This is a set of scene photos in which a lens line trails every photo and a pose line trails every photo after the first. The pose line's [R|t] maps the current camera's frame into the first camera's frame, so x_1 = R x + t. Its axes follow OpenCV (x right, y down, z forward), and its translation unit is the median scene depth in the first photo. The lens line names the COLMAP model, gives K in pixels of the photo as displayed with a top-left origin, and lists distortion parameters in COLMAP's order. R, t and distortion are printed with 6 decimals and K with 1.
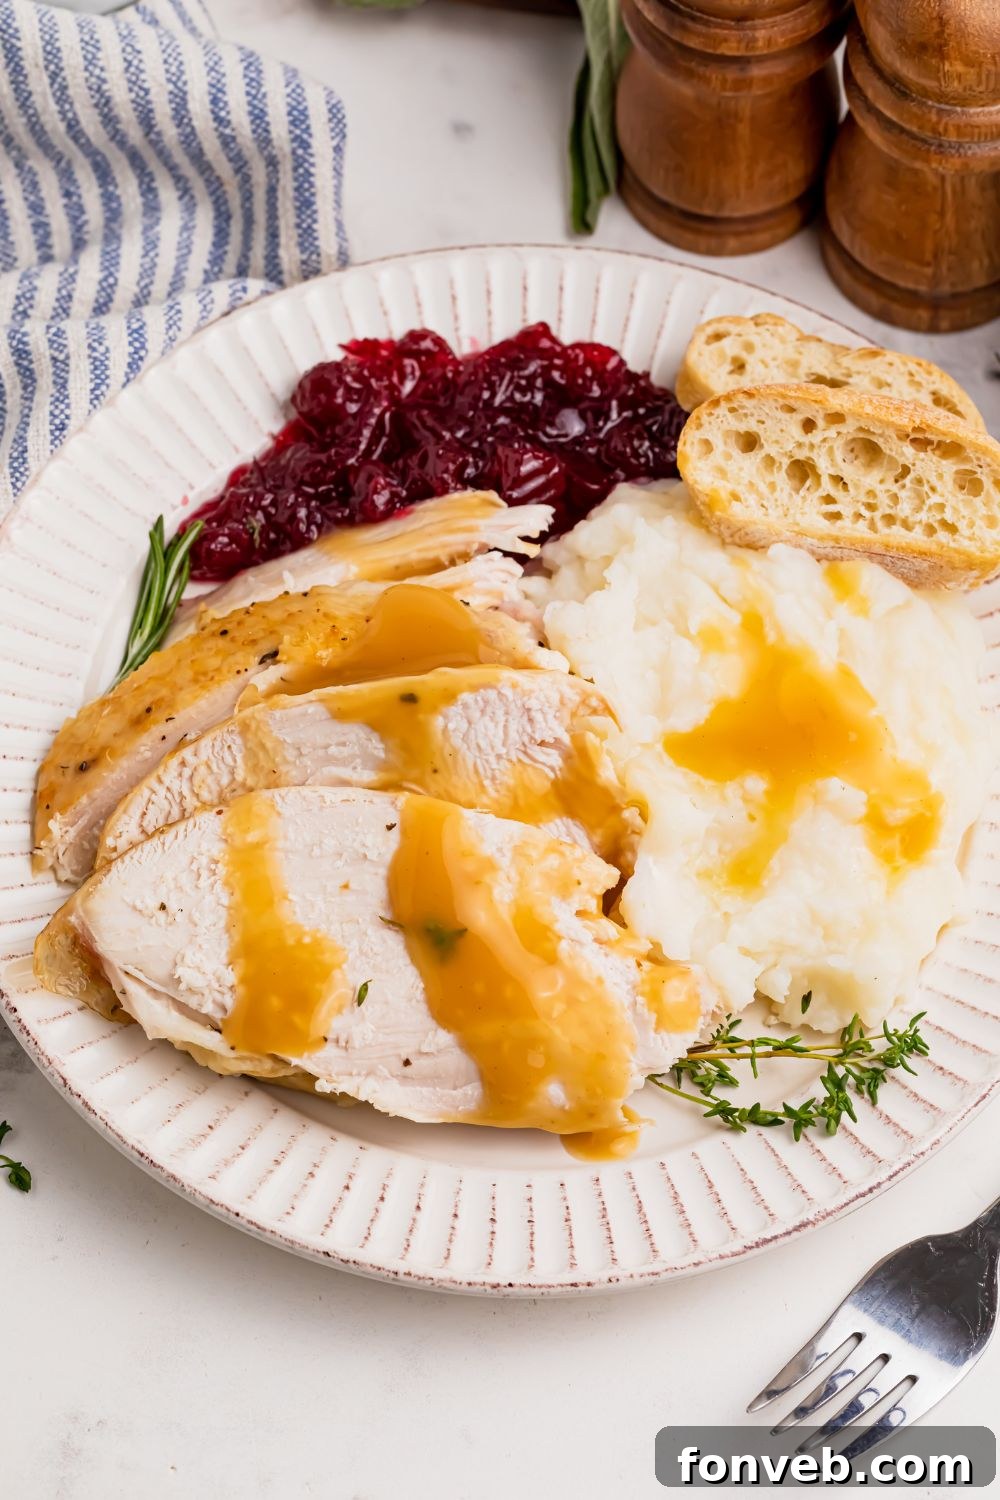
lens RADIAL K [[4741.0, 0, 505.2], [0, 4741.0, 757.0], [0, 0, 1]] dist [0.079930, 0.000000]
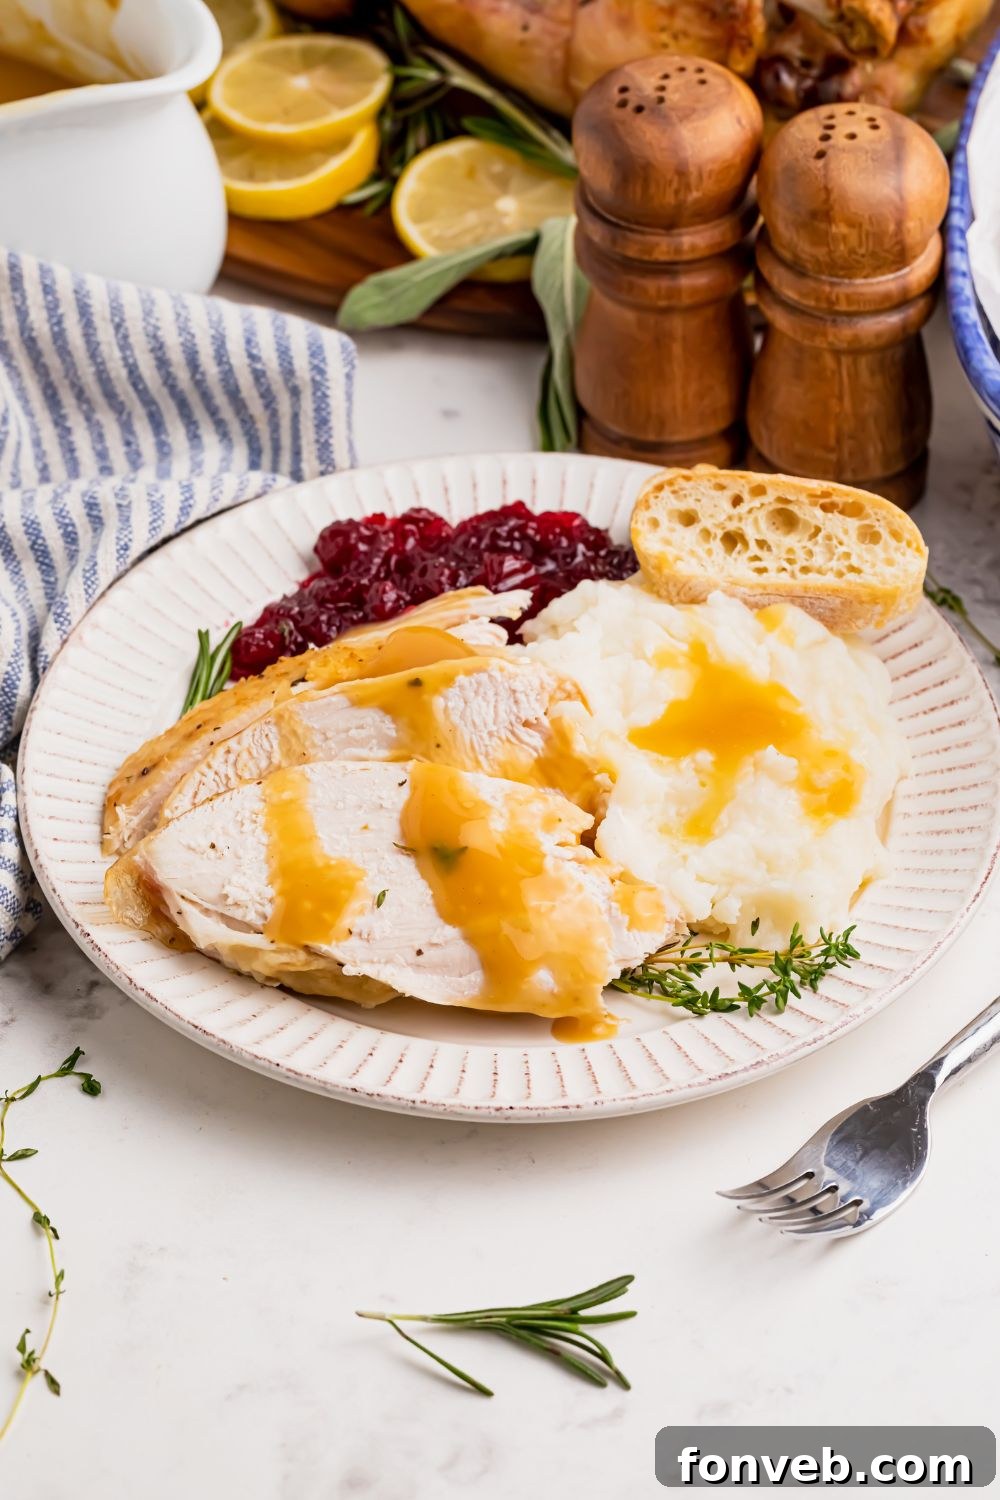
lens RADIAL K [[4741.0, 0, 538.5], [0, 4741.0, 720.2], [0, 0, 1]] dist [0.079930, 0.000000]
pose [[0.999566, -0.026492, 0.012873, -0.004584], [0.029338, 0.934364, -0.355111, 0.422561], [-0.002620, 0.355335, 0.934735, -0.126677]]
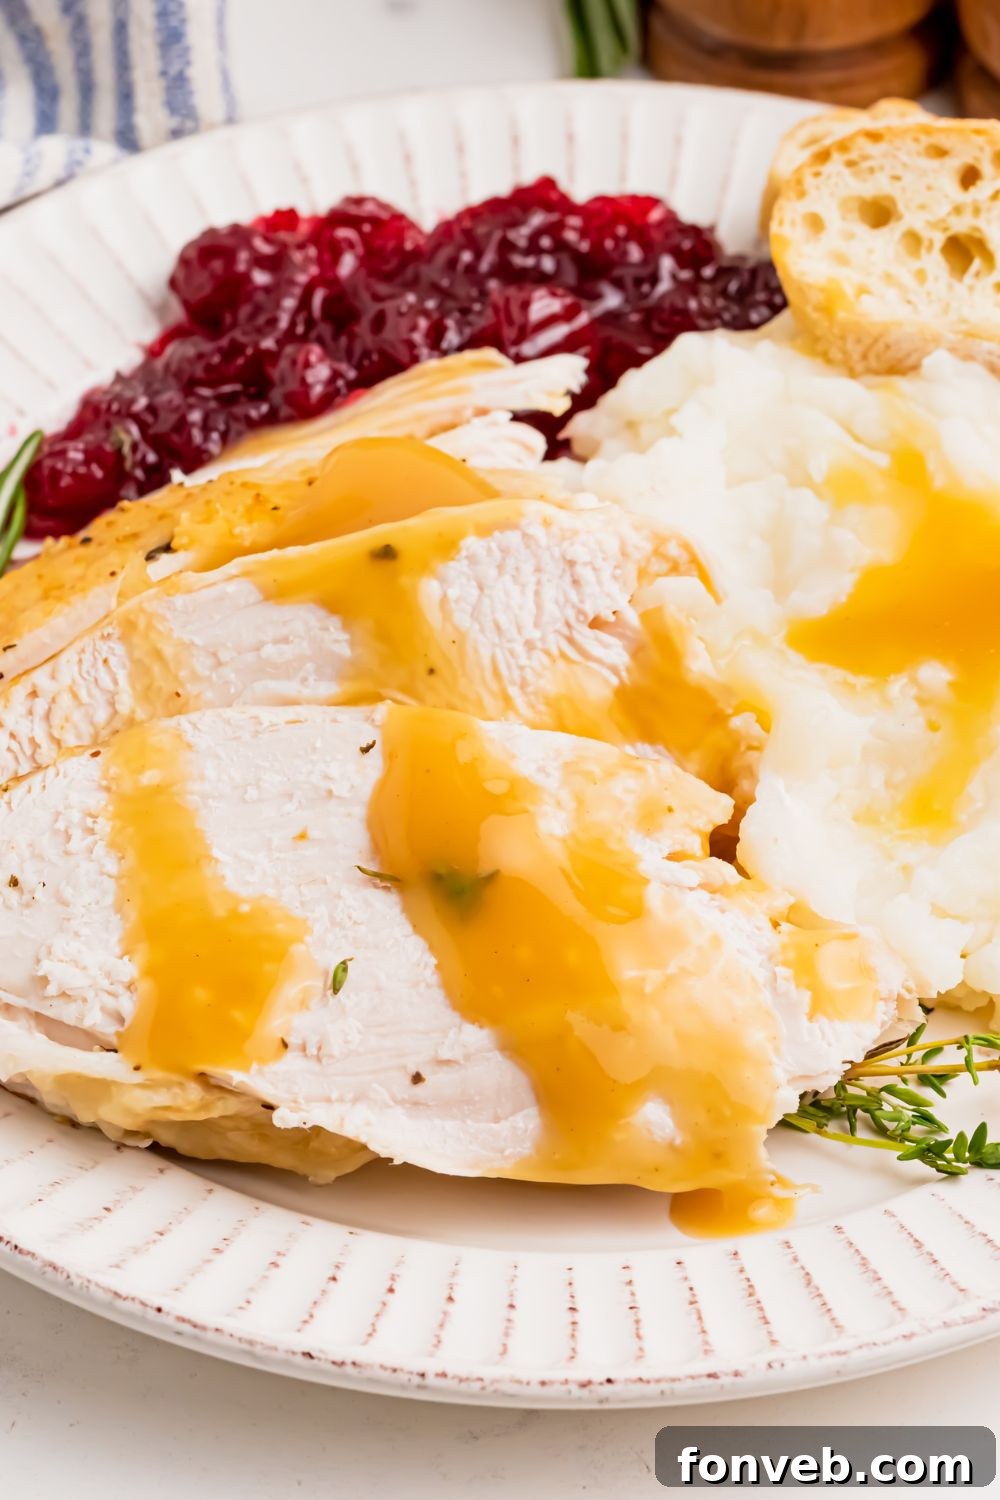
lens RADIAL K [[7254.1, 0, 498.2], [0, 7254.1, 745.9], [0, 0, 1]] dist [0.044255, 0.000000]
pose [[0.997827, -0.060154, 0.026874, -0.032376], [0.065413, 0.953208, -0.295154, 0.298105], [-0.007862, 0.296271, 0.955072, 0.074398]]
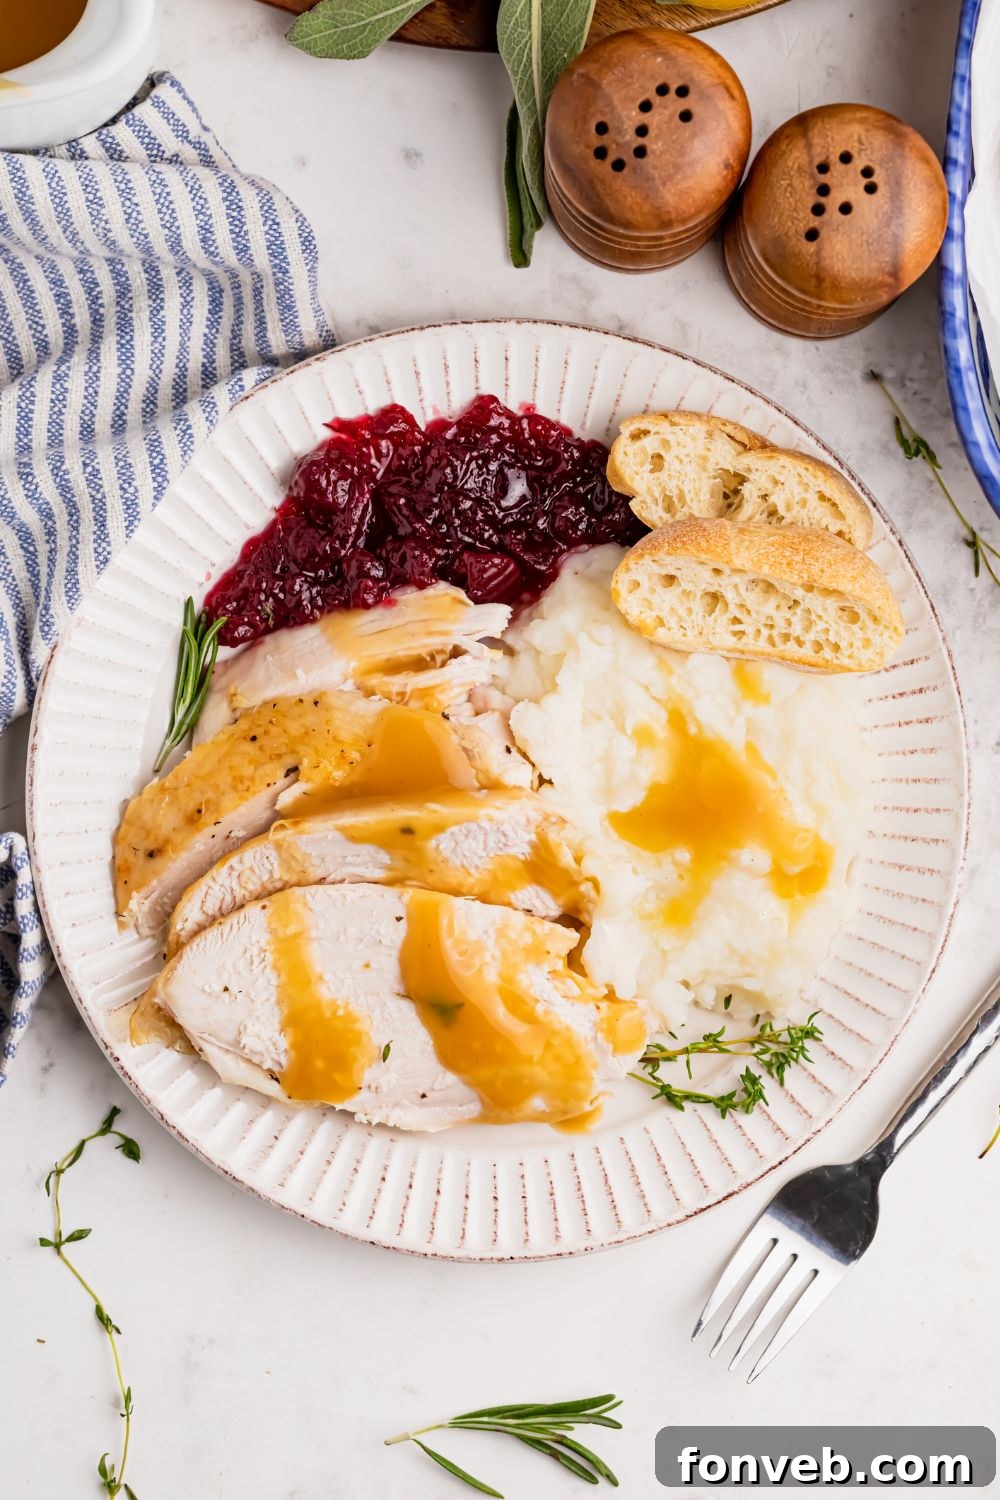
lens RADIAL K [[4741.0, 0, 531.2], [0, 4741.0, 759.6], [0, 0, 1]] dist [0.079930, 0.000000]
pose [[0.998543, -0.053913, 0.002212, 0.010728], [0.046468, 0.880034, 0.472631, -0.618013], [-0.027428, -0.471840, 0.881258, -0.104569]]
